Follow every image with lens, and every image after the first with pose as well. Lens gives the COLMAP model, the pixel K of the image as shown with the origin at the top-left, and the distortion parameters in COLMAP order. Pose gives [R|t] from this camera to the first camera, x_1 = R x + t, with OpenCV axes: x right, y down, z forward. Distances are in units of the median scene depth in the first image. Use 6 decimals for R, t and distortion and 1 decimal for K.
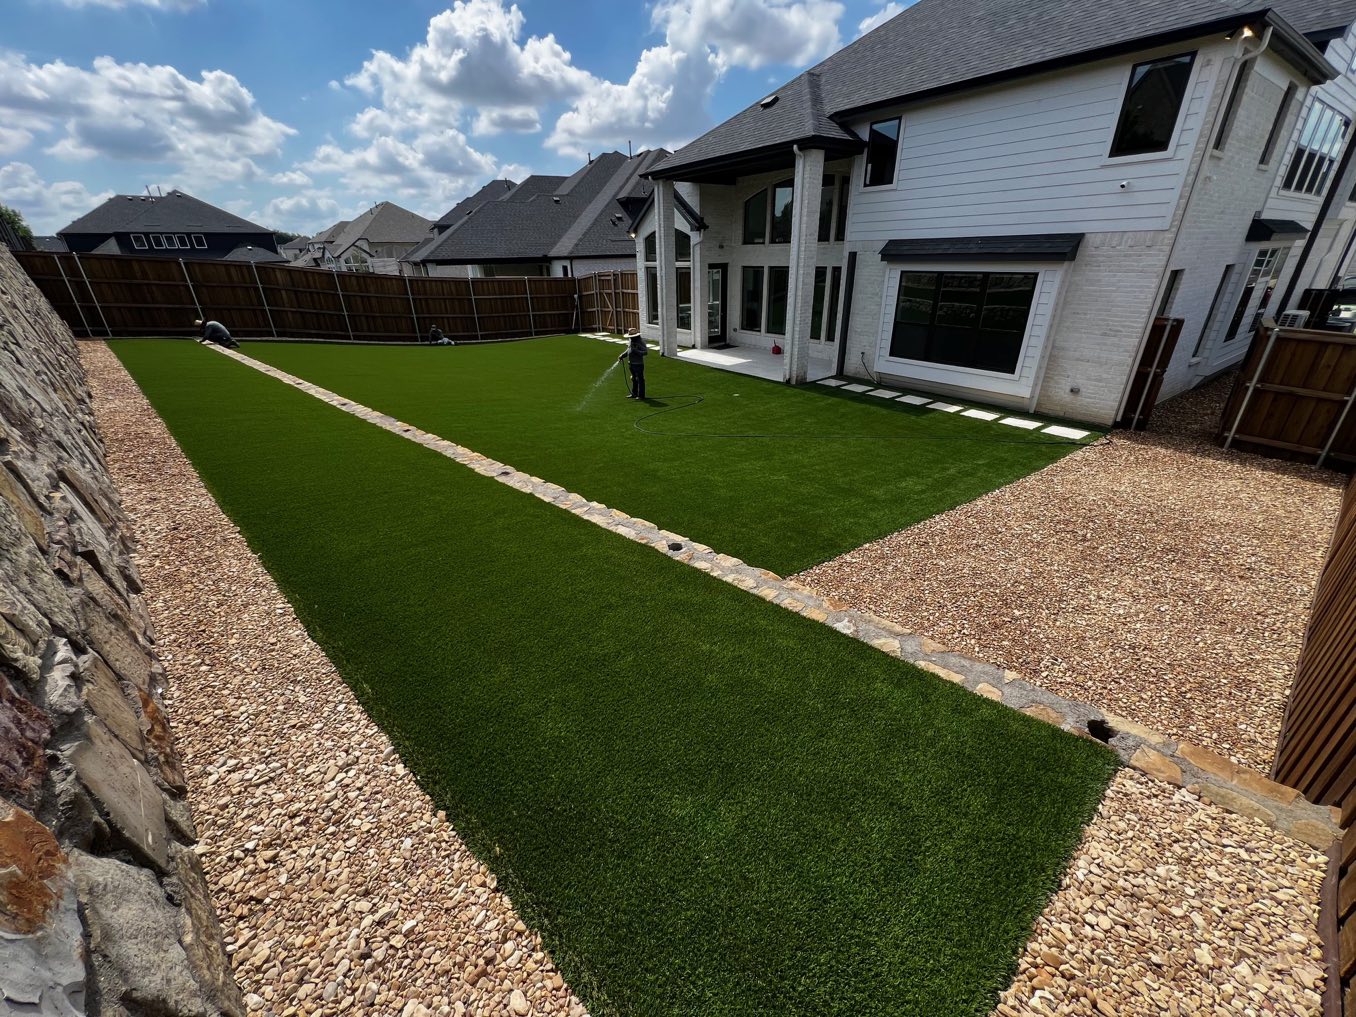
lens RADIAL K [[536.4, 0, 678.0], [0, 536.4, 508.5], [0, 0, 1]] dist [0.001126, 0.000021]
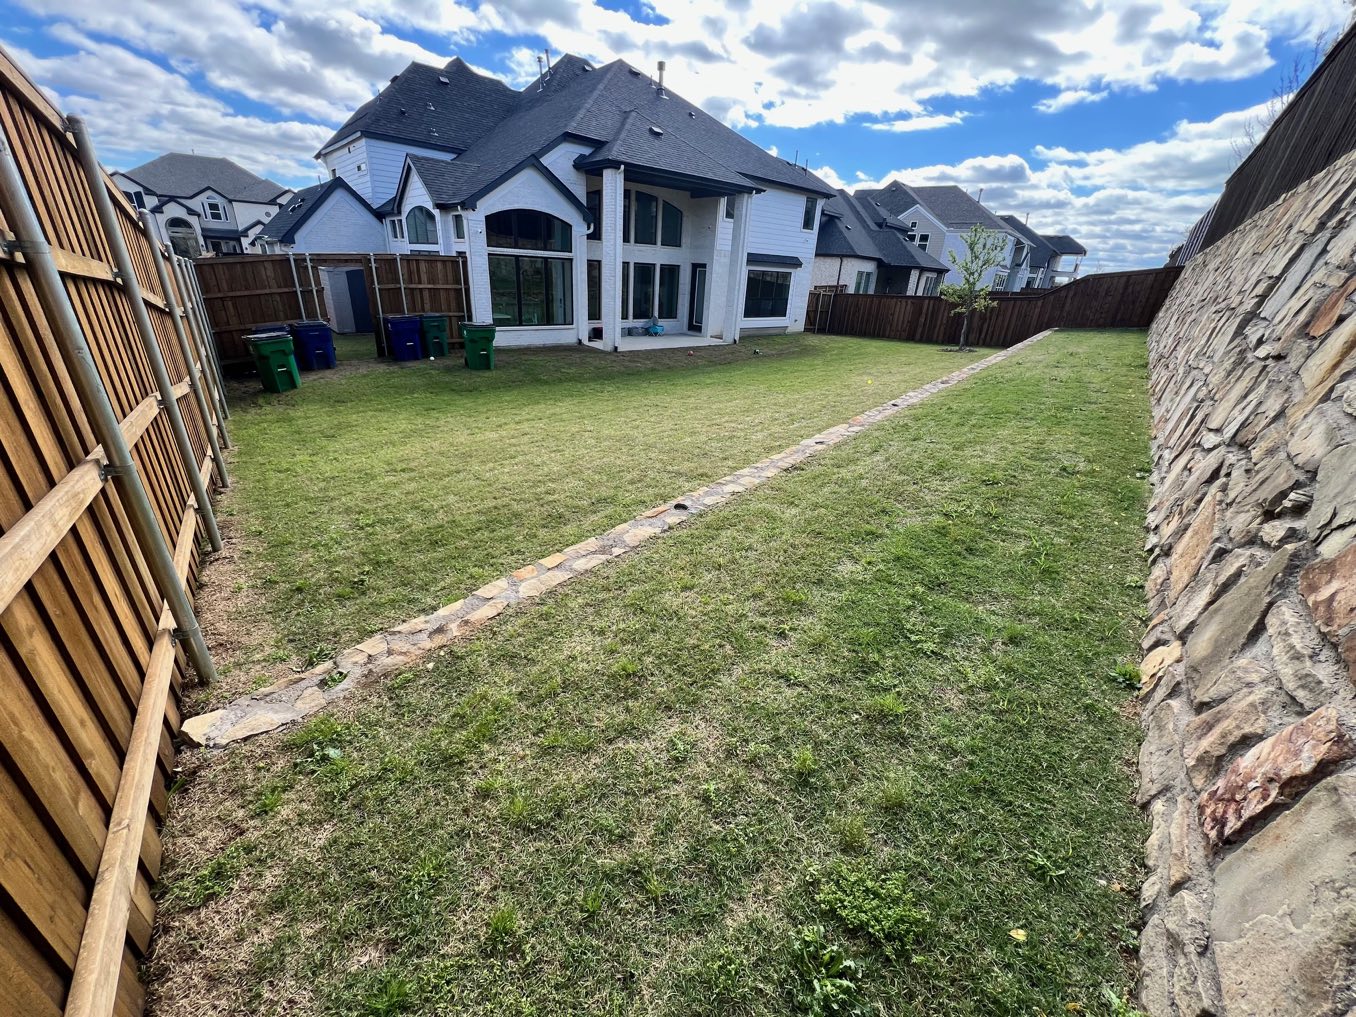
lens RADIAL K [[536.4, 0, 678.0], [0, 536.4, 508.5], [0, 0, 1]] dist [0.001126, 0.000021]
pose [[-0.045540, -0.405553, 0.912936, -1.767015], [0.376671, 0.839458, 0.391701, -0.647172], [-0.925227, 0.361715, 0.114531, 1.492479]]
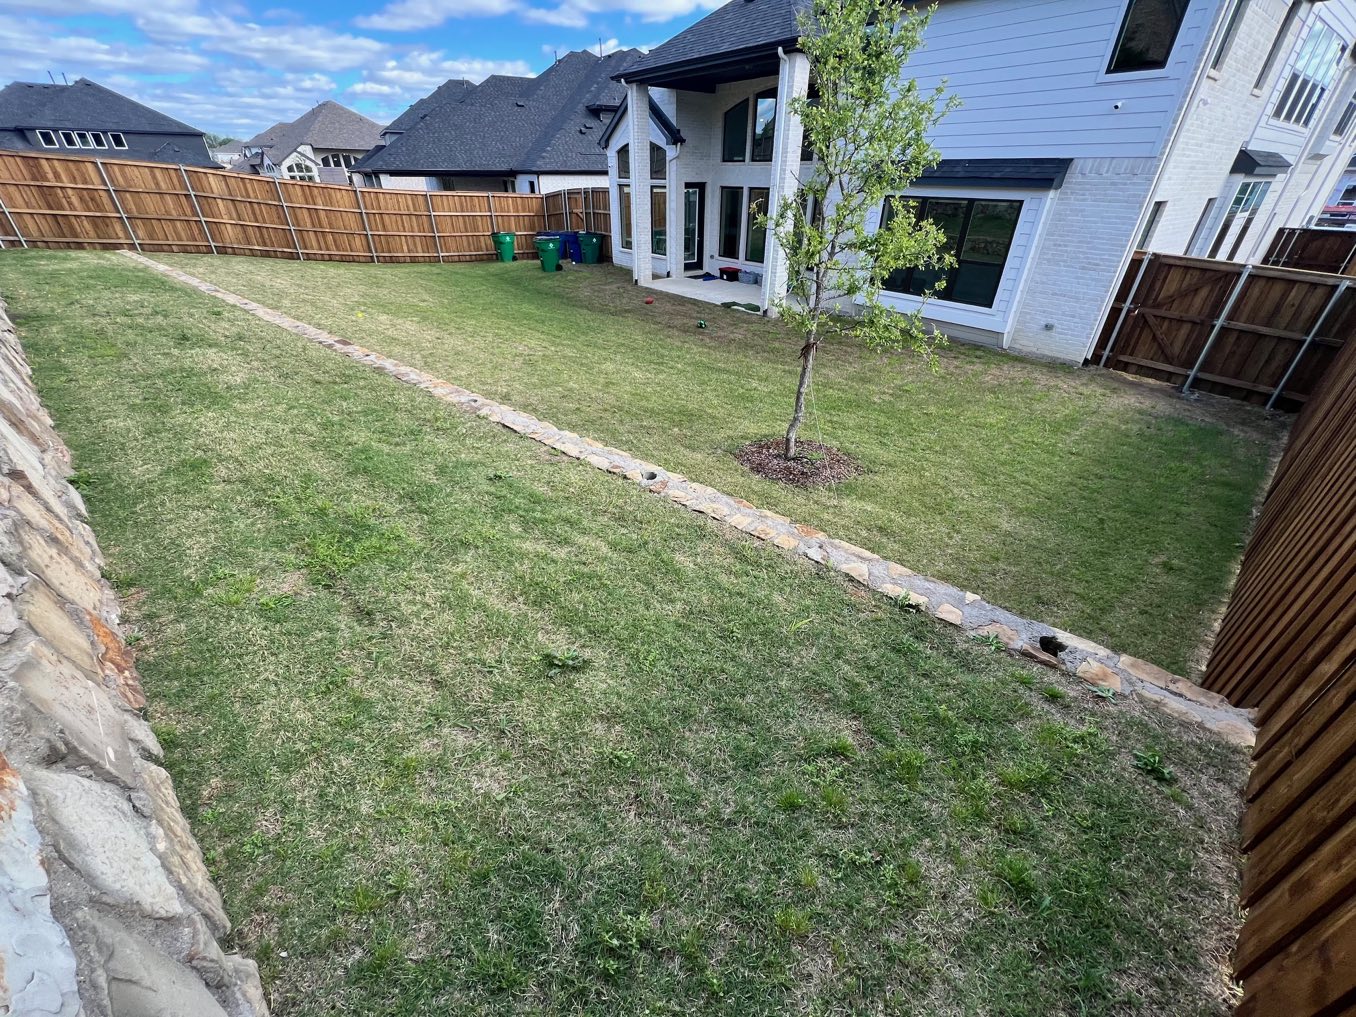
lens RADIAL K [[533.8, 0, 678.0], [0, 533.8, 508.5], [0, 0, 1]] dist [-0.000539, 0.000354]
pose [[0.998819, 0.003174, 0.048480, 0.000719], [-0.008639, 0.993564, 0.112939, 0.010820], [-0.047809, -0.113225, 0.992418, 0.007622]]
